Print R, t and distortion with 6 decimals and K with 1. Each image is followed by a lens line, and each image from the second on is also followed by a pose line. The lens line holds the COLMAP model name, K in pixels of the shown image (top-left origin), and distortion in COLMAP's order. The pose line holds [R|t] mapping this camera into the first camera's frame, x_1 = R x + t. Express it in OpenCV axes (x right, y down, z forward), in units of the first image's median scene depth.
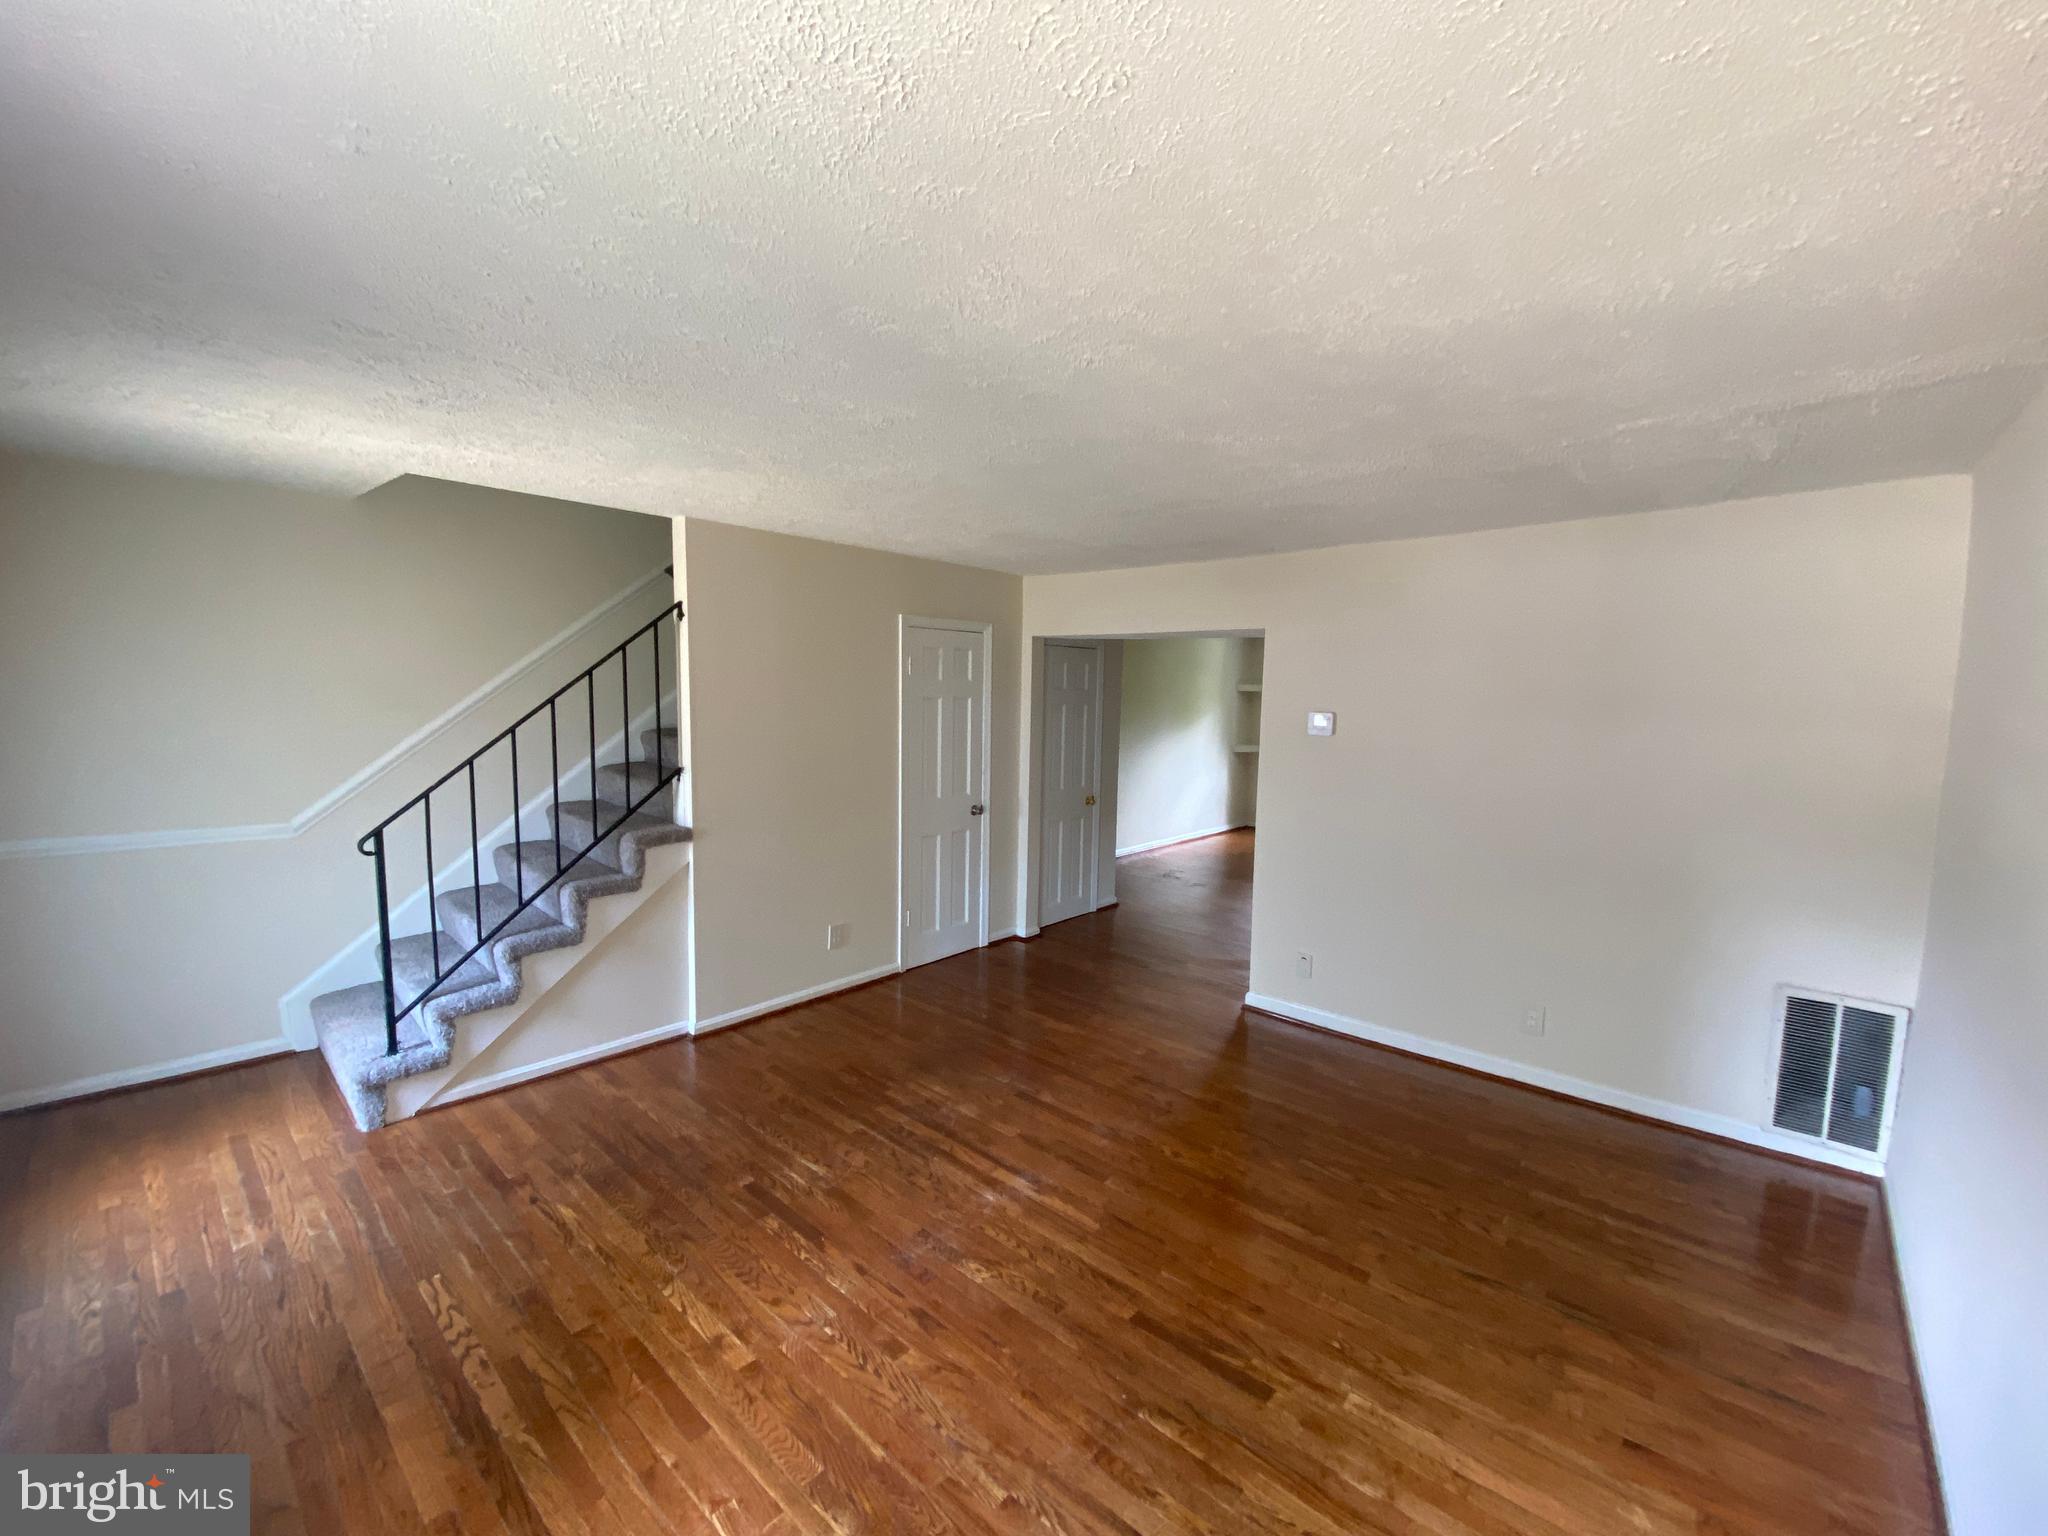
lens RADIAL K [[825.4, 0, 1025.7], [0, 825.4, 779.1], [0, 0, 1]] dist [0.034879, -0.026949]
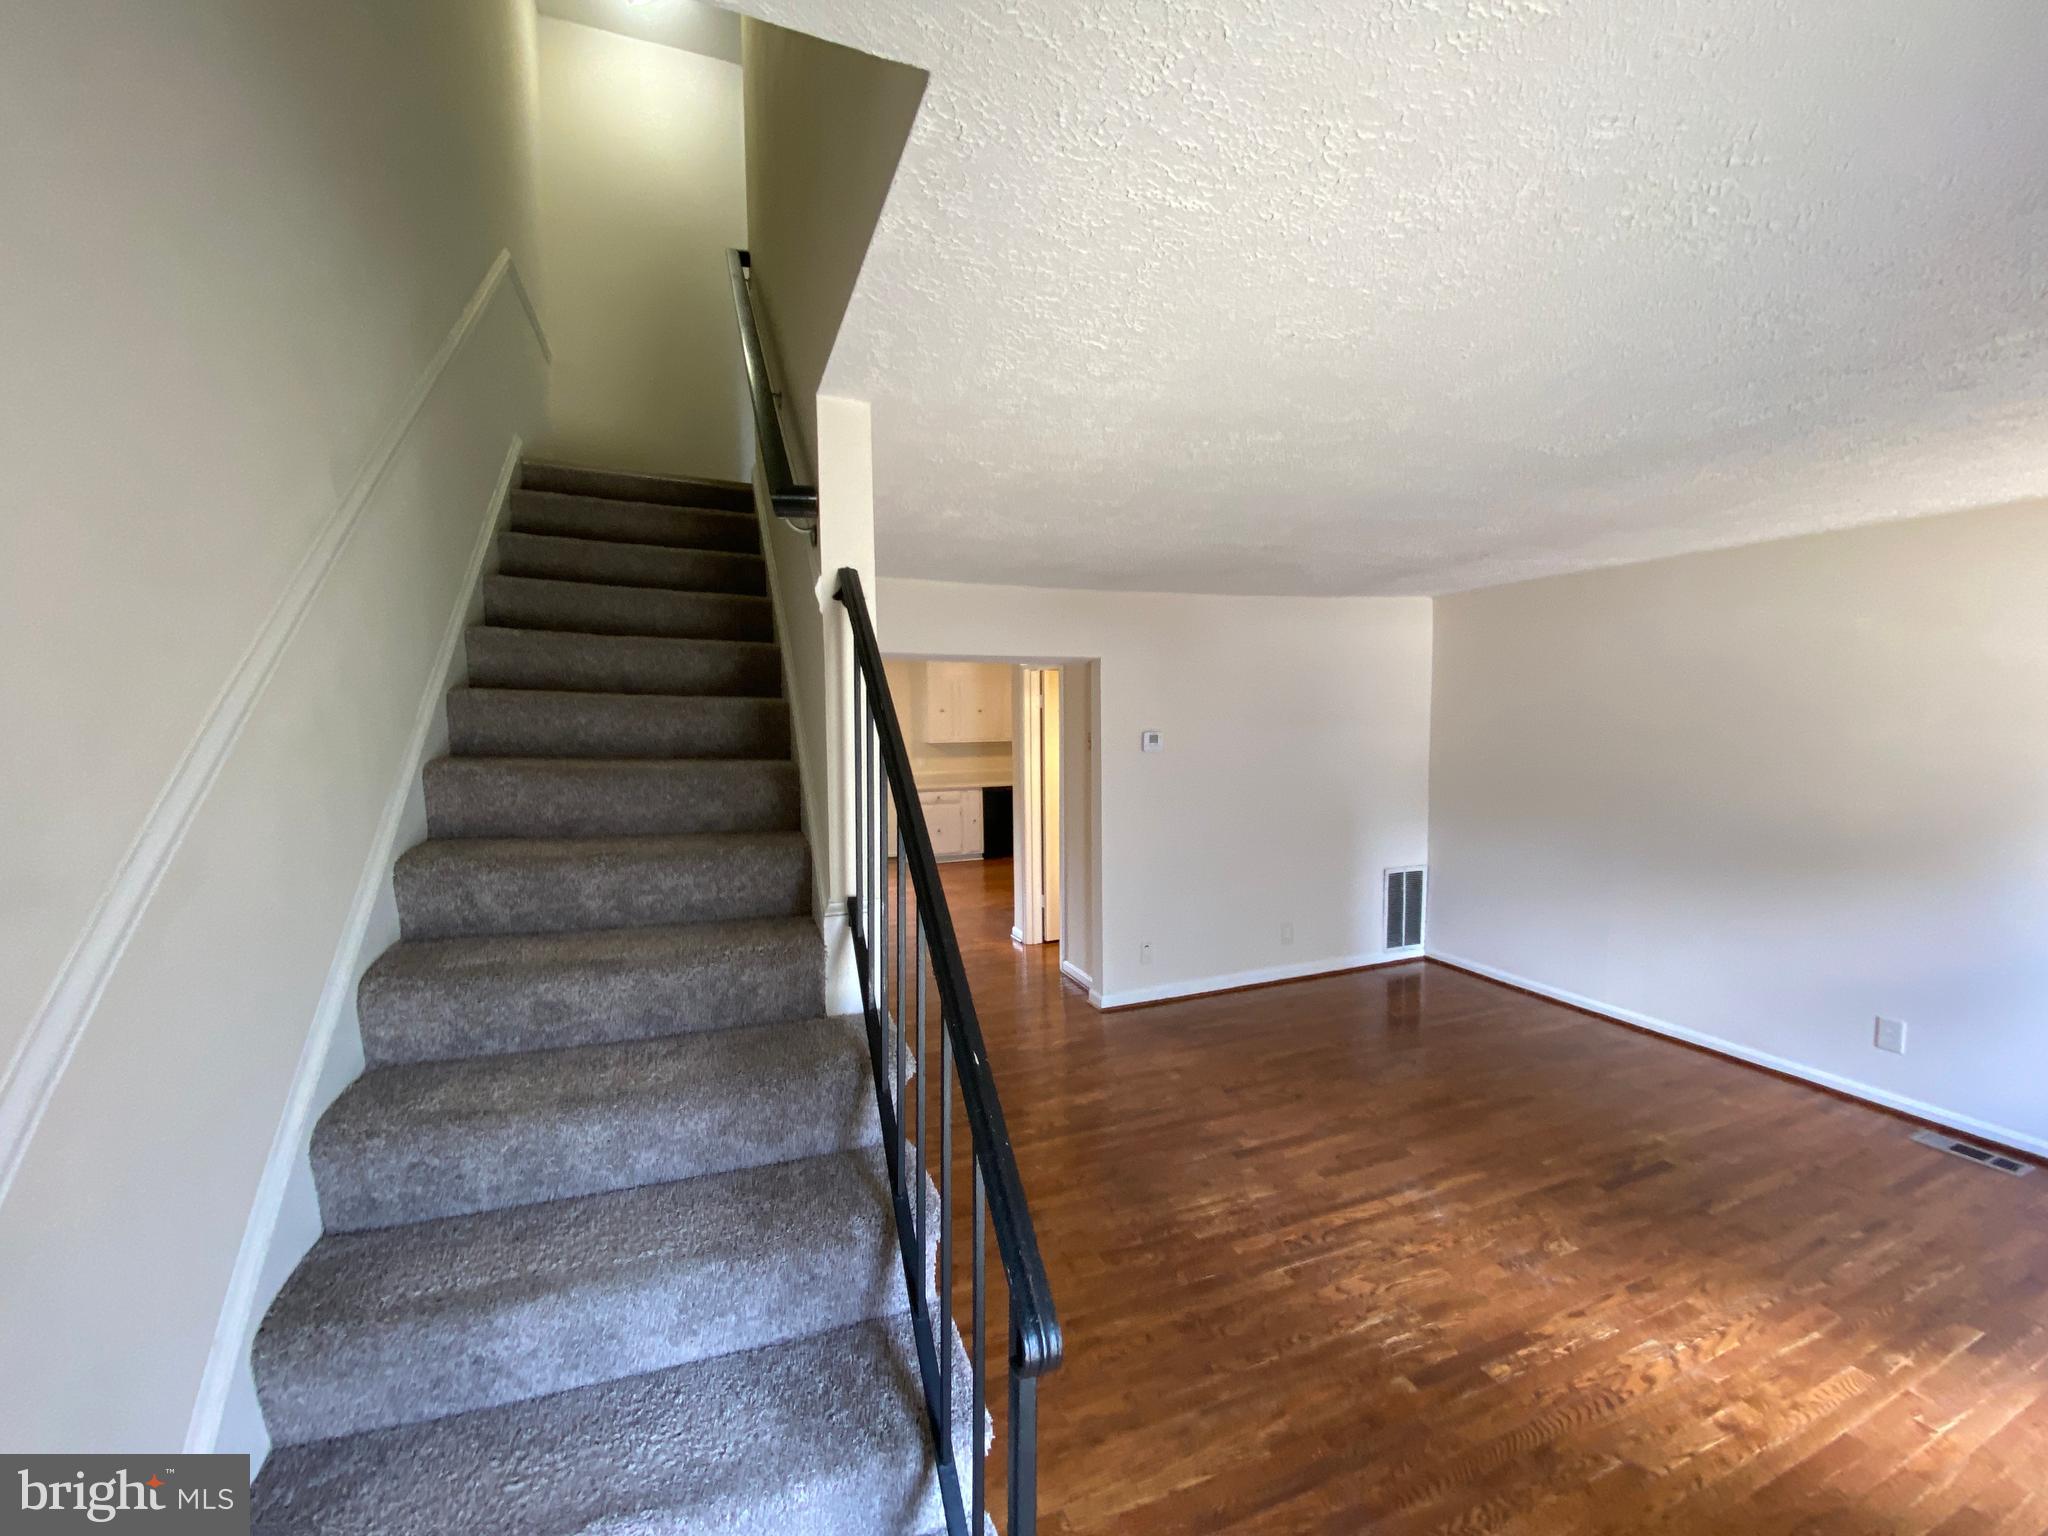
lens RADIAL K [[842.0, 0, 1030.8], [0, 842.0, 766.9], [0, 0, 1]] dist [0.027403, -0.020515]
pose [[0.433781, -0.081088, 0.897362, -1.116996], [0.110190, 0.993241, 0.036487, -0.132498], [-0.894255, 0.083053, 0.439784, 0.915867]]
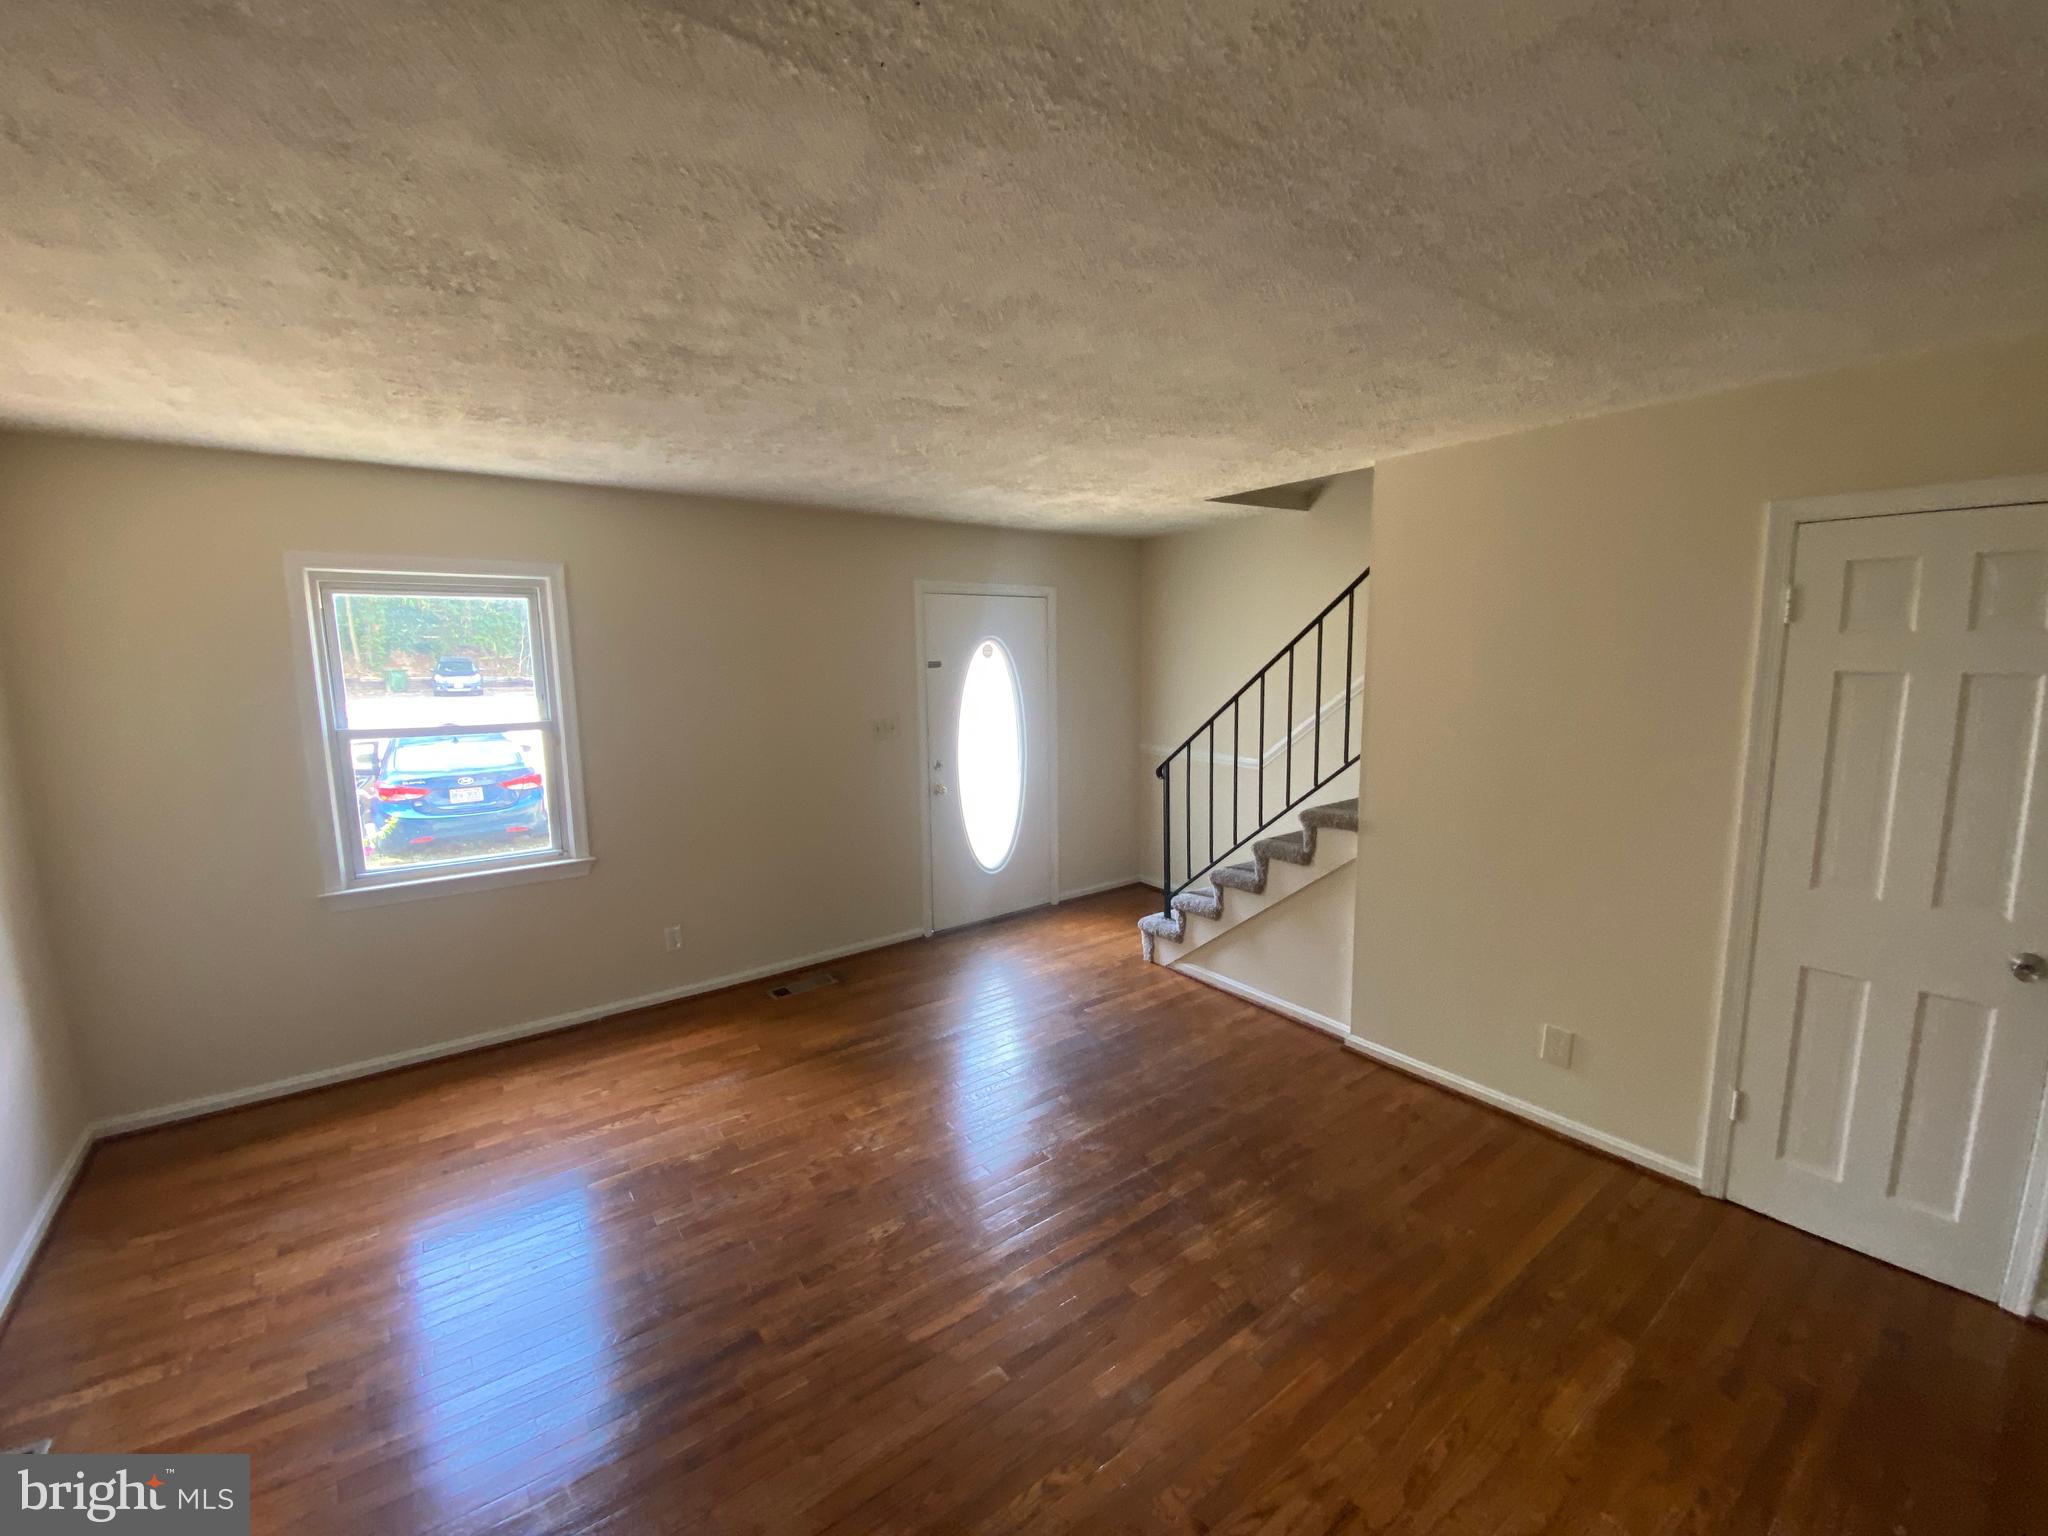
lens RADIAL K [[835.2, 0, 1027.0], [0, 835.2, 770.1], [0, 0, 1]] dist [0.038377, -0.027870]
pose [[-0.186631, 0.123959, -0.974579, 0.724389], [-0.097277, 0.984801, 0.143887, -0.117009], [0.977602, 0.121657, -0.171736, 1.086613]]
